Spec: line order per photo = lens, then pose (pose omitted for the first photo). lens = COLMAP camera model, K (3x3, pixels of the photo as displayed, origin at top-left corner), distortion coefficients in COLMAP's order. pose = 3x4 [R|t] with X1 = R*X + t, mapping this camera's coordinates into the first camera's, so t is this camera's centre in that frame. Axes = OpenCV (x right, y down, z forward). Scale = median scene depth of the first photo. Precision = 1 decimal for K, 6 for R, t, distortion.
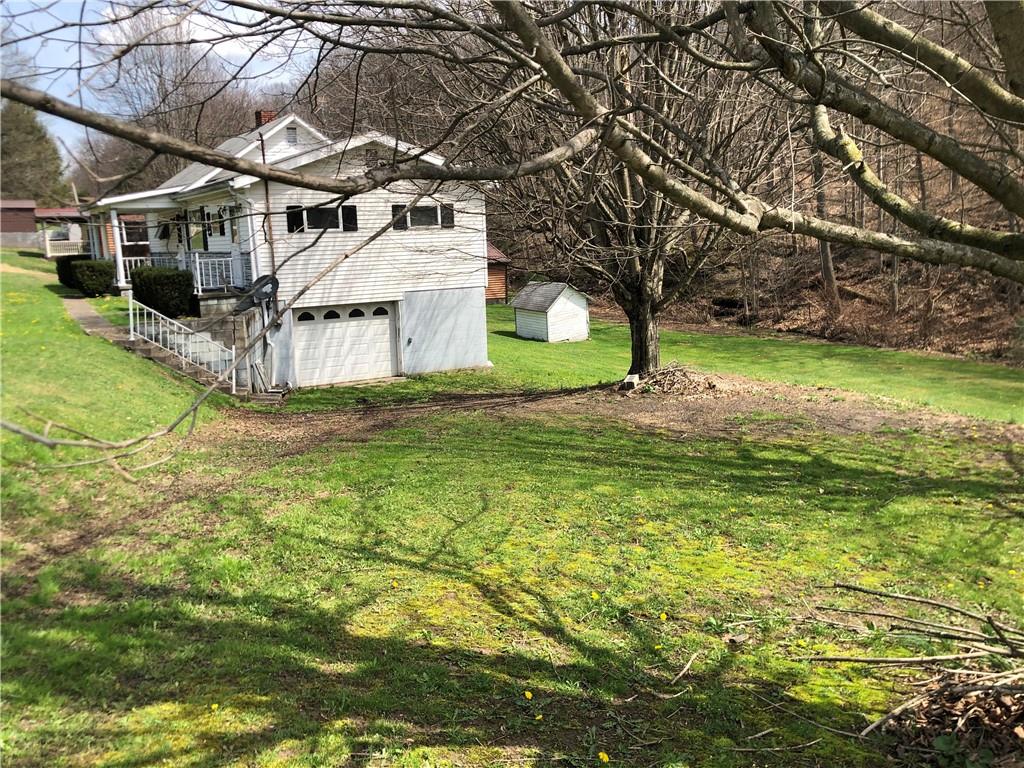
lens RADIAL K [[828.9, 0, 506.4], [0, 828.9, 383.4], [0, 0, 1]] dist [0.042223, -0.050554]
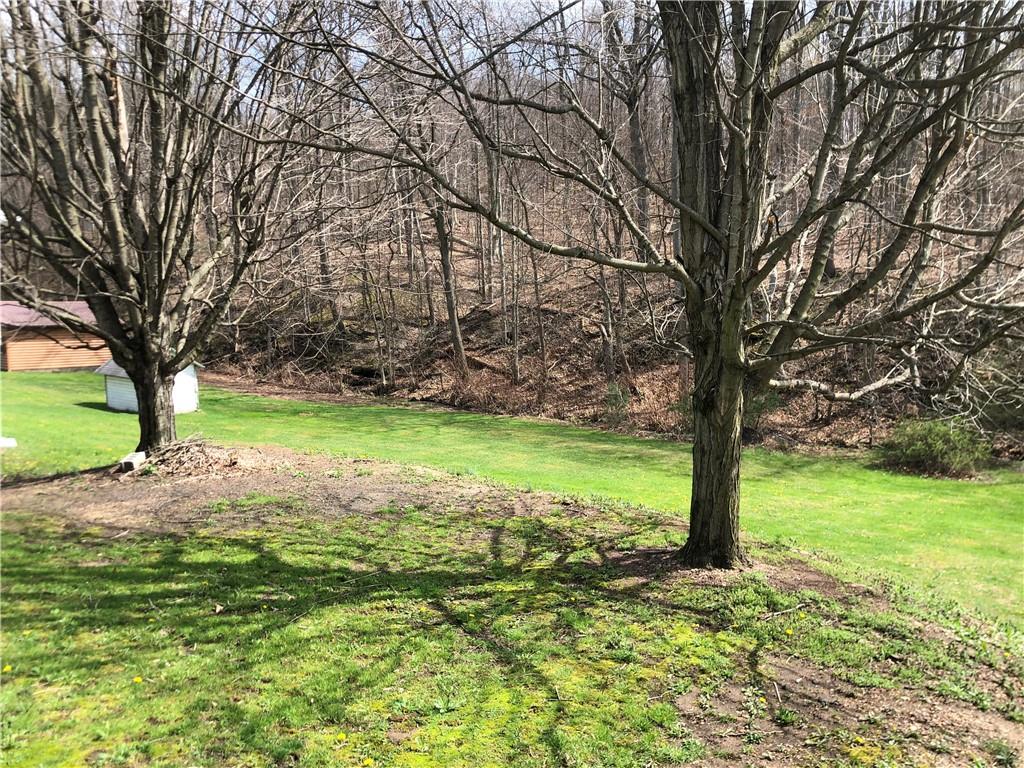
lens RADIAL K [[828.9, 0, 518.9], [0, 828.9, 380.9], [0, 0, 1]] dist [0.042223, -0.050554]
pose [[0.919969, -0.001844, 0.391986, 0.126487], [0.036631, 0.996017, -0.081286, -0.000320], [-0.390275, 0.089139, 0.916373, 0.081179]]
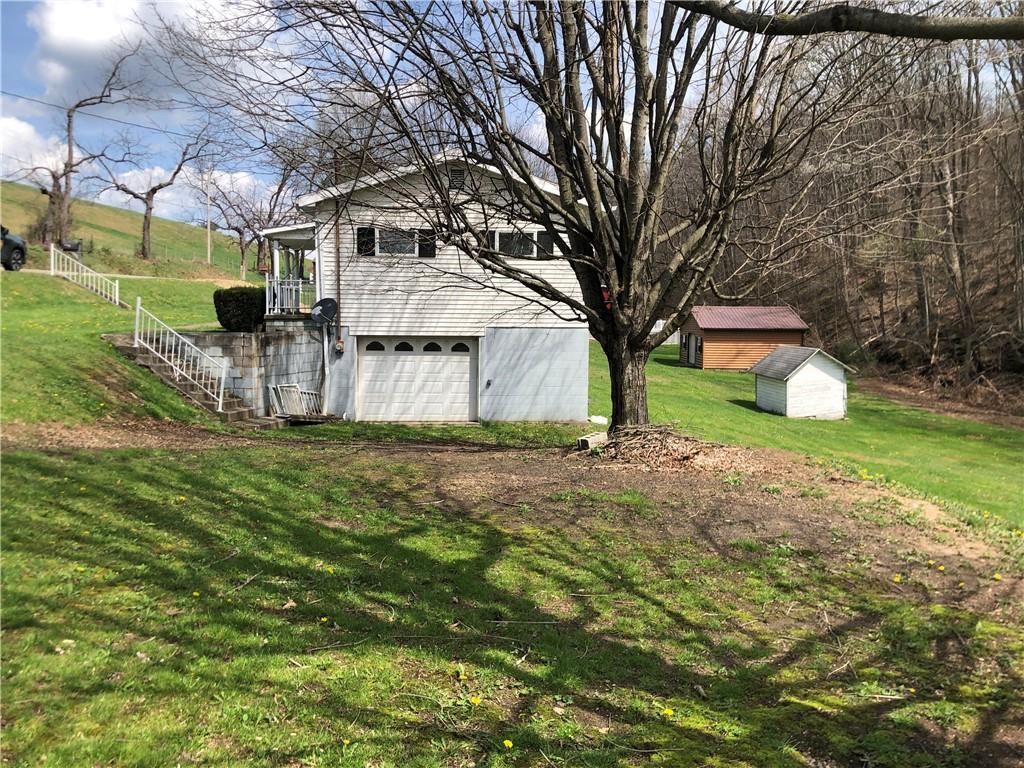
lens RADIAL K [[828.9, 0, 512.8], [0, 828.9, 384.1], [0, 0, 1]] dist [0.042223, -0.050554]
pose [[0.907447, 0.079331, -0.412609, 0.275484], [-0.114143, 0.991628, -0.060378, 0.000480], [0.404365, 0.101886, 0.908905, 0.208648]]
